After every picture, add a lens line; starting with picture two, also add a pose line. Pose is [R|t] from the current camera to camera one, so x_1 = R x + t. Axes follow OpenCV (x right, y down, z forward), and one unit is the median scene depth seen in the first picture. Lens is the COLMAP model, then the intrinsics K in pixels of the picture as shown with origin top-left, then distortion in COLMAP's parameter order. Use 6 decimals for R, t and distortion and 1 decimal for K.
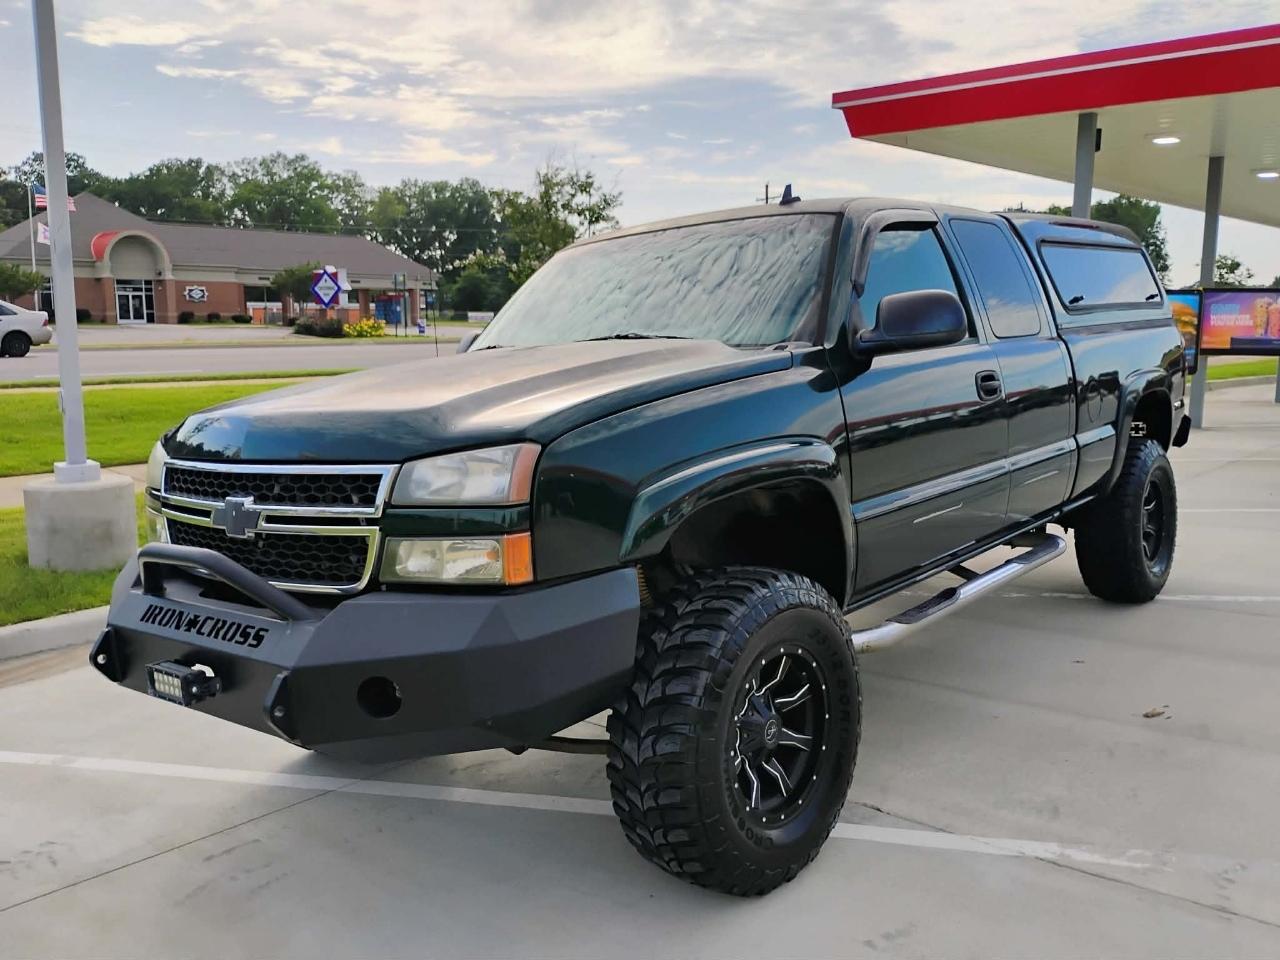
lens RADIAL K [[1074.5, 0, 637.8], [0, 1074.5, 475.3], [0, 0, 1]] dist [0.064912, -0.090065]
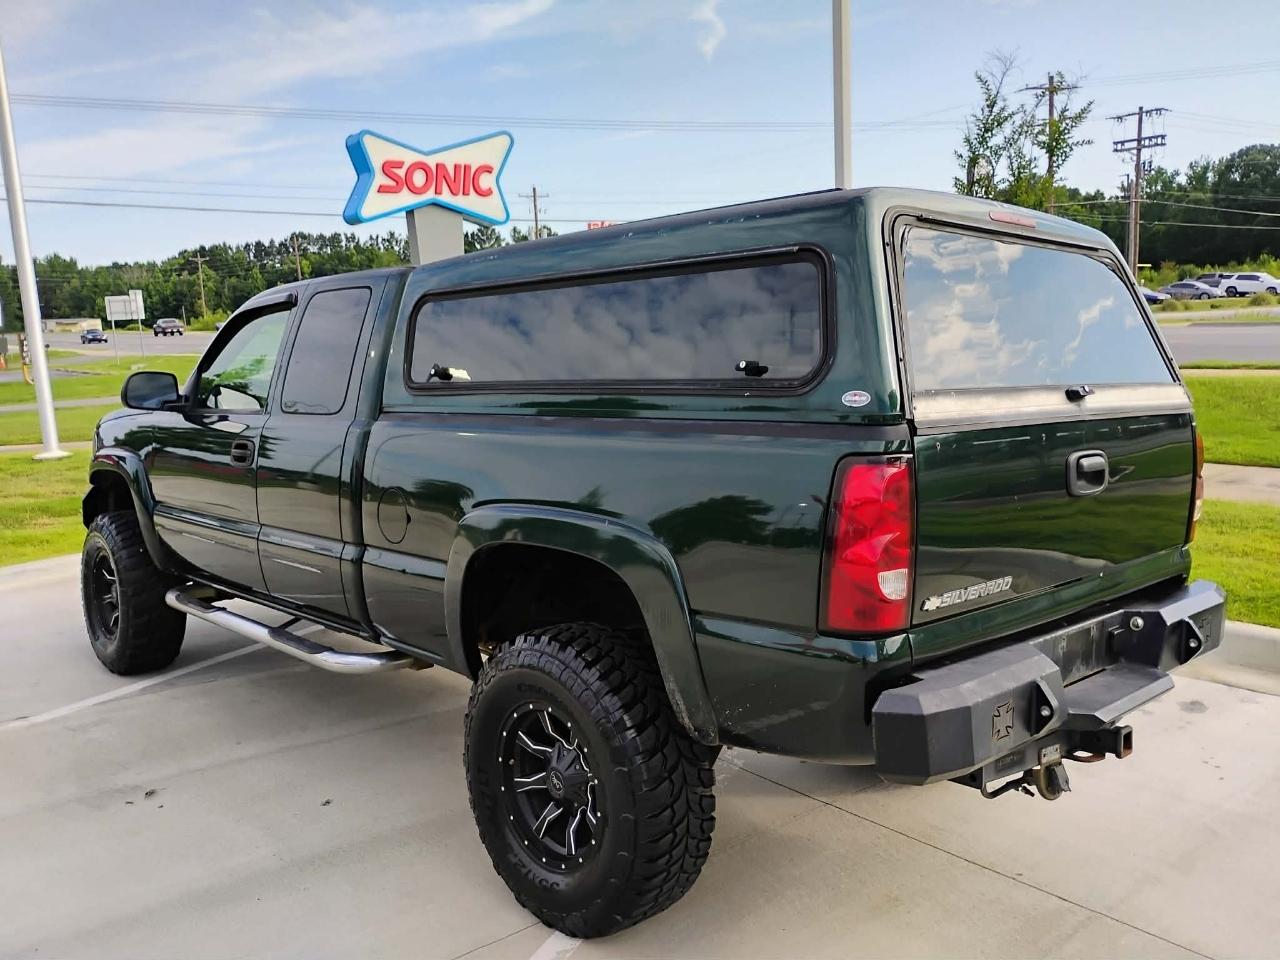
lens RADIAL K [[1065.7, 0, 635.6], [0, 1065.7, 477.1], [0, 0, 1]] dist [0.065113, -0.084451]
pose [[-0.116555, 0.160130, -0.980190, 1.716042], [-0.098147, 0.980229, 0.171807, -0.363997], [0.988323, 0.116227, -0.098535, 1.902121]]
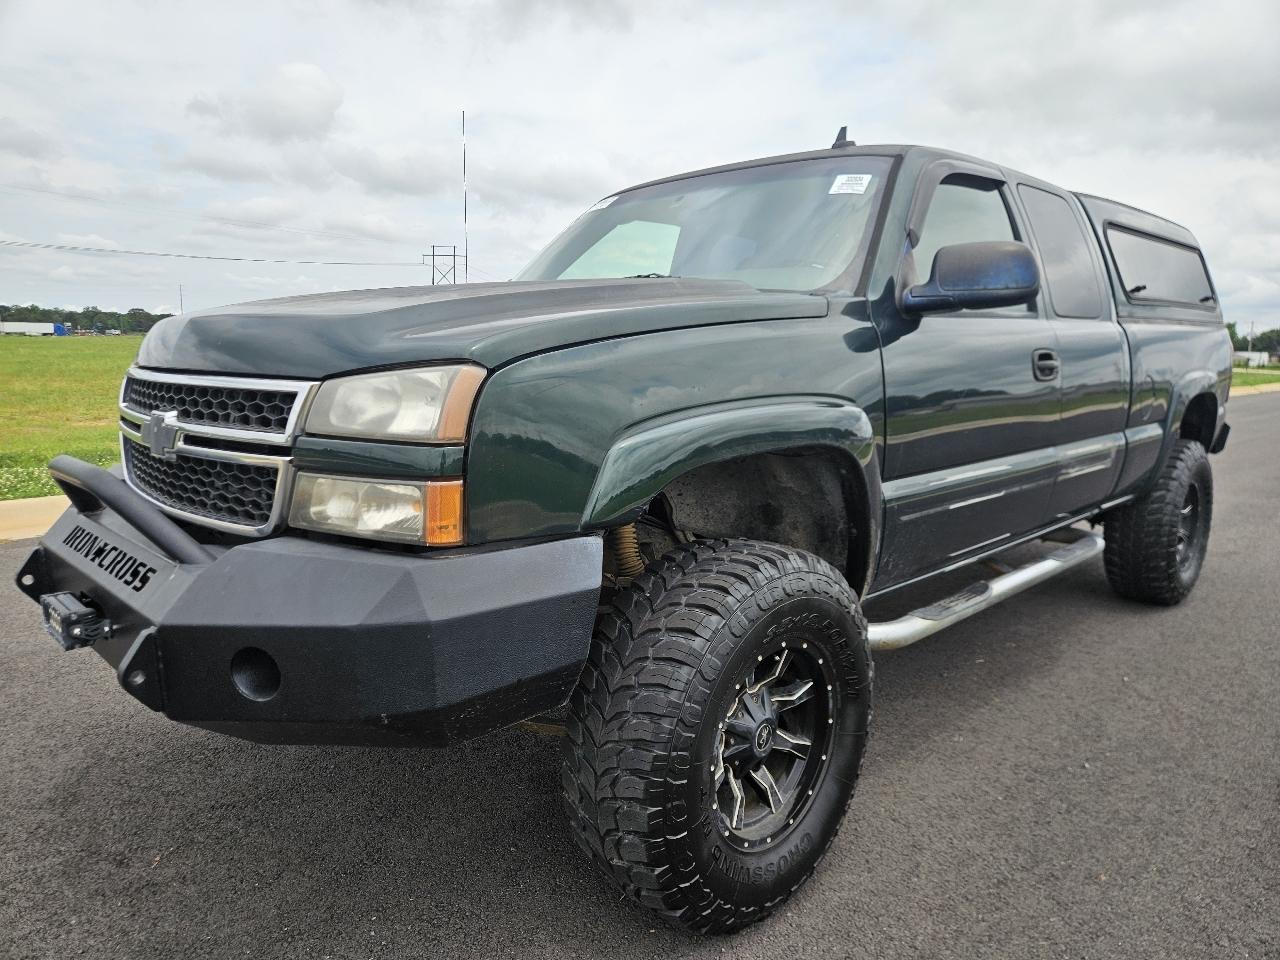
lens RADIAL K [[855.0, 0, 628.4], [0, 855.0, 479.3], [0, 0, 1]] dist [0.070468, -0.035179]
pose [[0.993377, 0.084540, -0.077810, 0.049278], [-0.081169, 0.995661, 0.045515, 0.010805], [0.081321, -0.038898, 0.995929, 0.294449]]
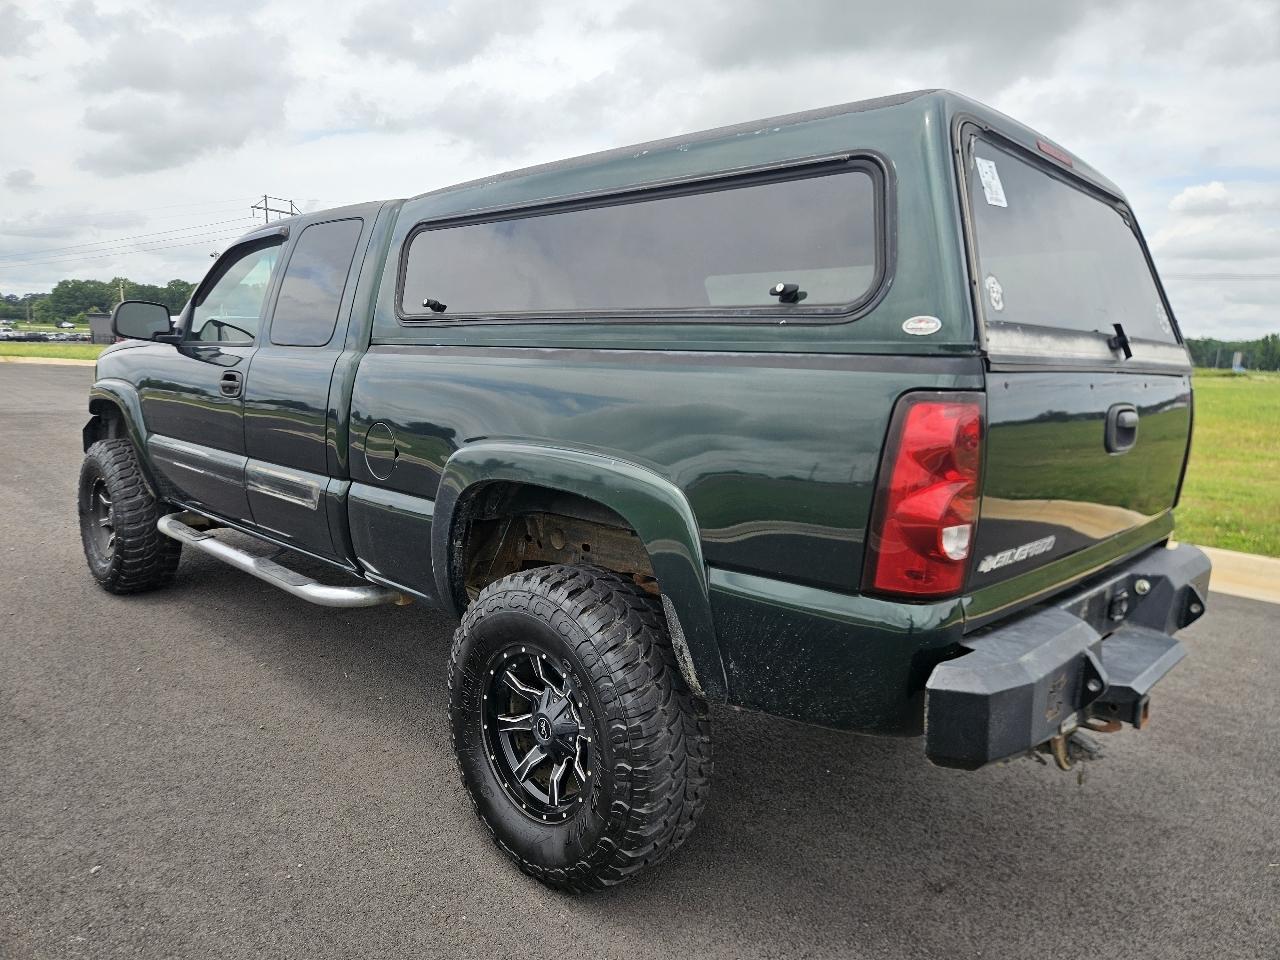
lens RADIAL K [[855.0, 0, 628.4], [0, 855.0, 479.3], [0, 0, 1]] dist [0.070468, -0.035179]
pose [[-0.075728, 0.202921, -0.976263, 1.496519], [-0.146386, 0.966203, 0.212185, -0.299791], [0.986325, 0.158980, -0.043464, 1.838064]]
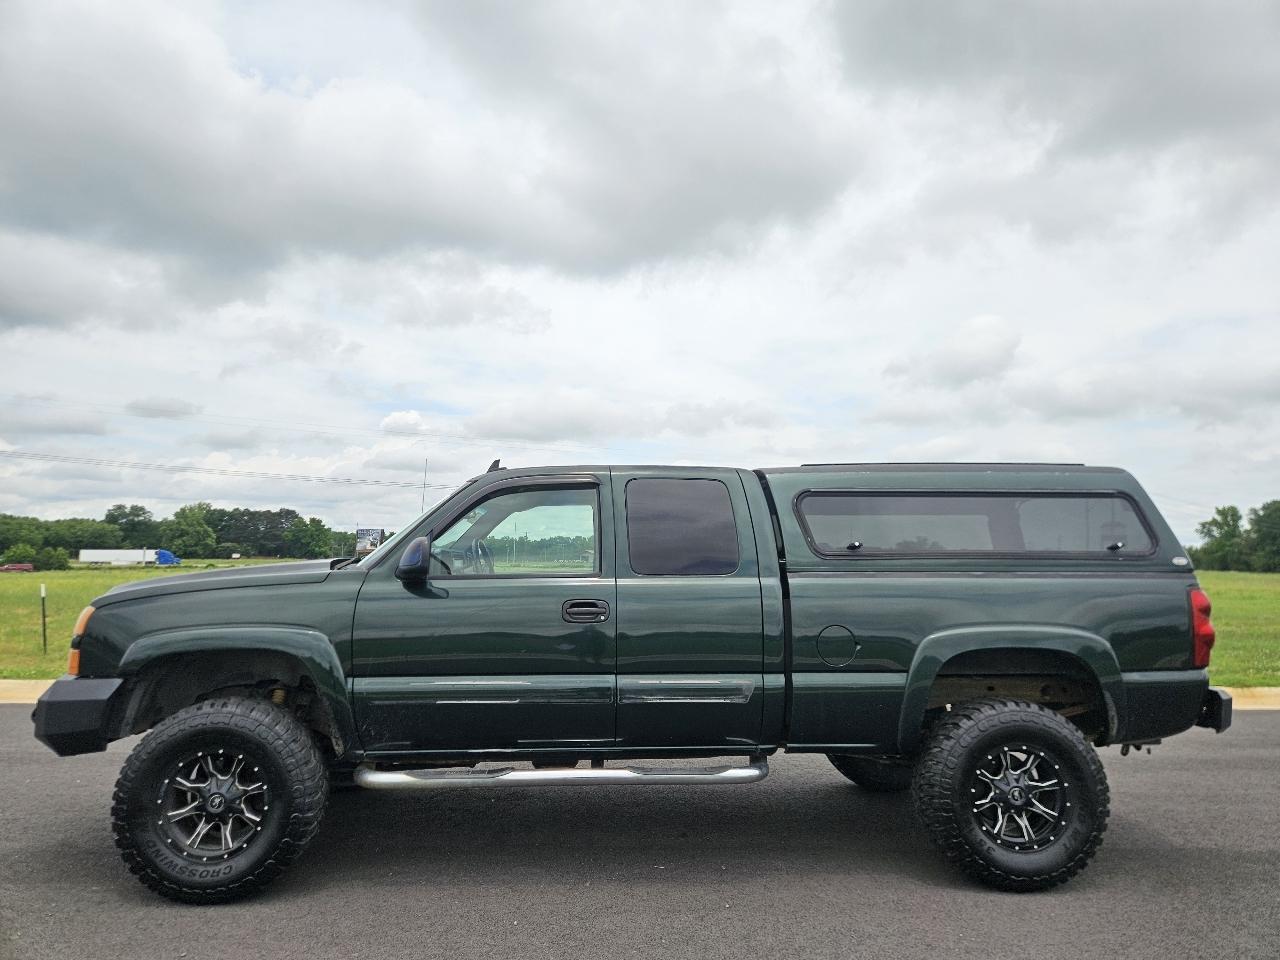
lens RADIAL K [[855.0, 0, 628.4], [0, 855.0, 479.3], [0, 0, 1]] dist [0.070468, -0.035179]
pose [[0.685803, -0.005610, -0.727766, 1.366222], [-0.131860, 0.982463, -0.131830, -0.137576], [0.715743, 0.186373, 0.673036, 0.425907]]
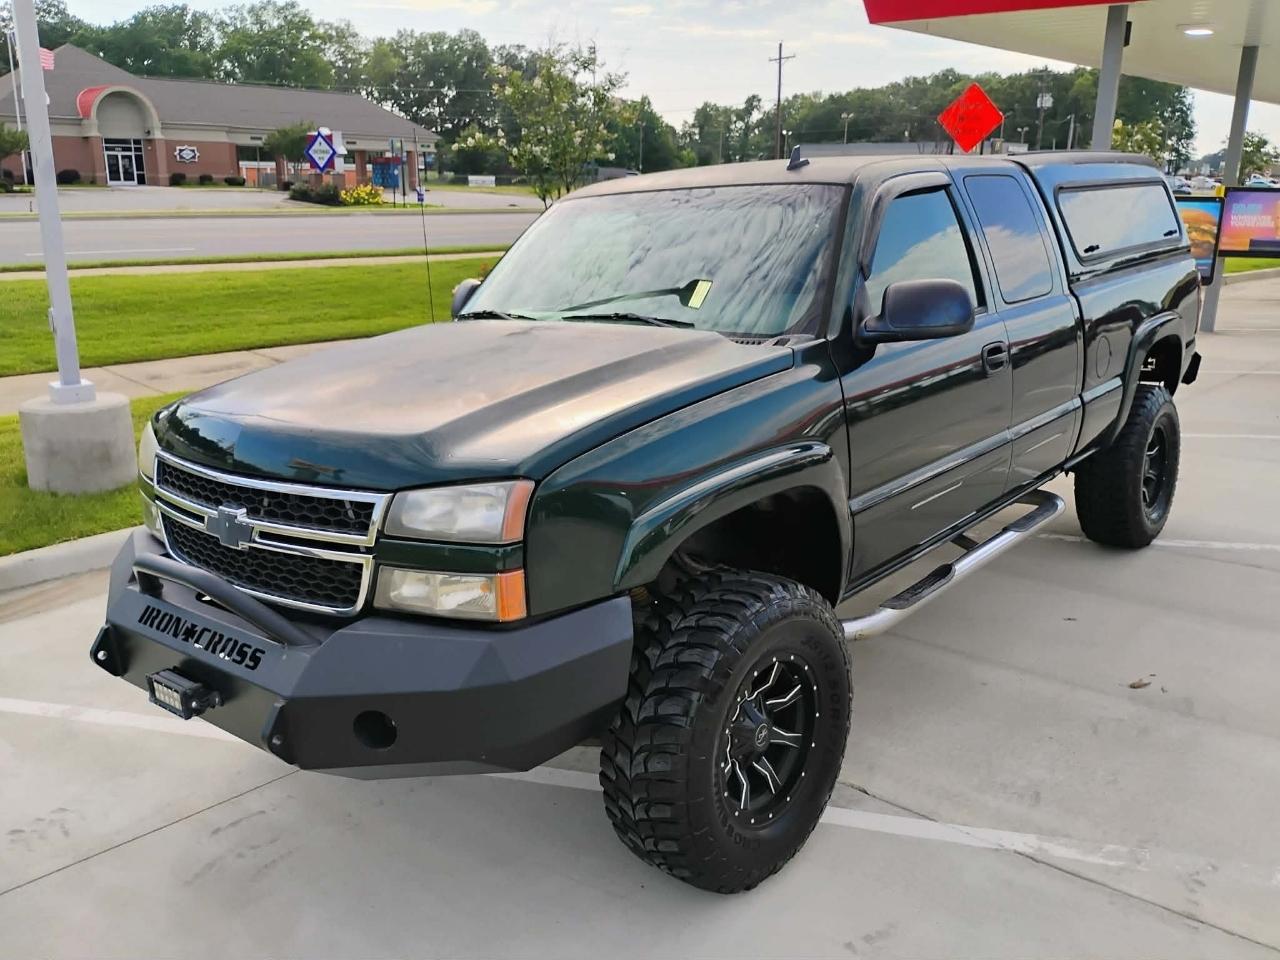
lens RADIAL K [[1076.5, 0, 640.0], [0, 1076.5, 480.0], [0, 0, 1]] dist [0.067349, -0.091962]
pose [[0.999933, 0.011587, -0.000054, 0.005216], [-0.011490, 0.992102, 0.124906, -0.116240], [0.001501, -0.124897, 0.992169, 0.013776]]
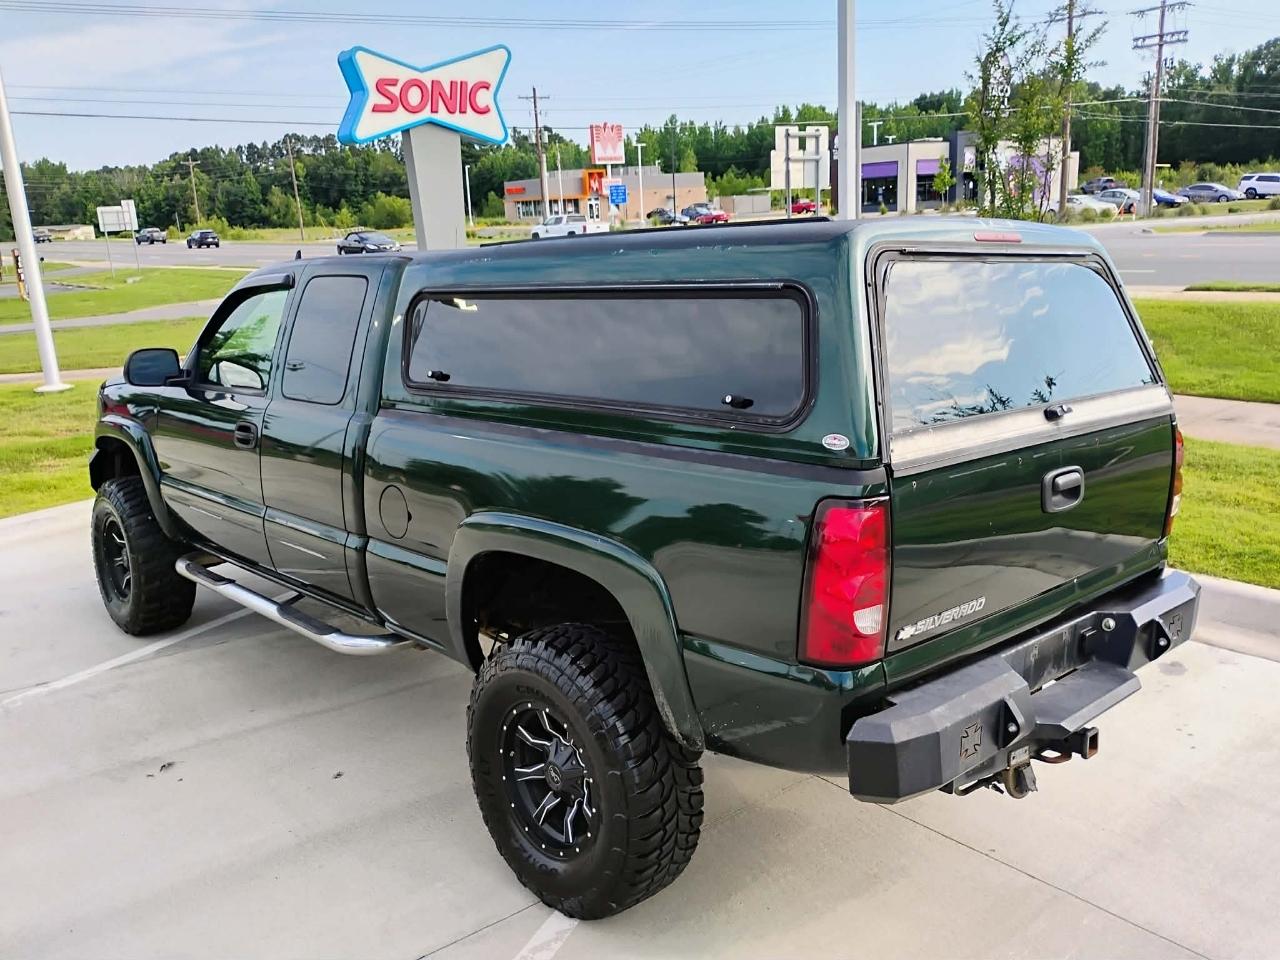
lens RADIAL K [[1074.5, 0, 637.8], [0, 1074.5, 475.3], [0, 0, 1]] dist [0.064912, -0.090065]
pose [[-0.118500, 0.242963, -0.962770, 1.734619], [-0.094286, 0.962468, 0.254492, -0.466892], [0.988467, 0.120933, -0.091144, 1.906392]]
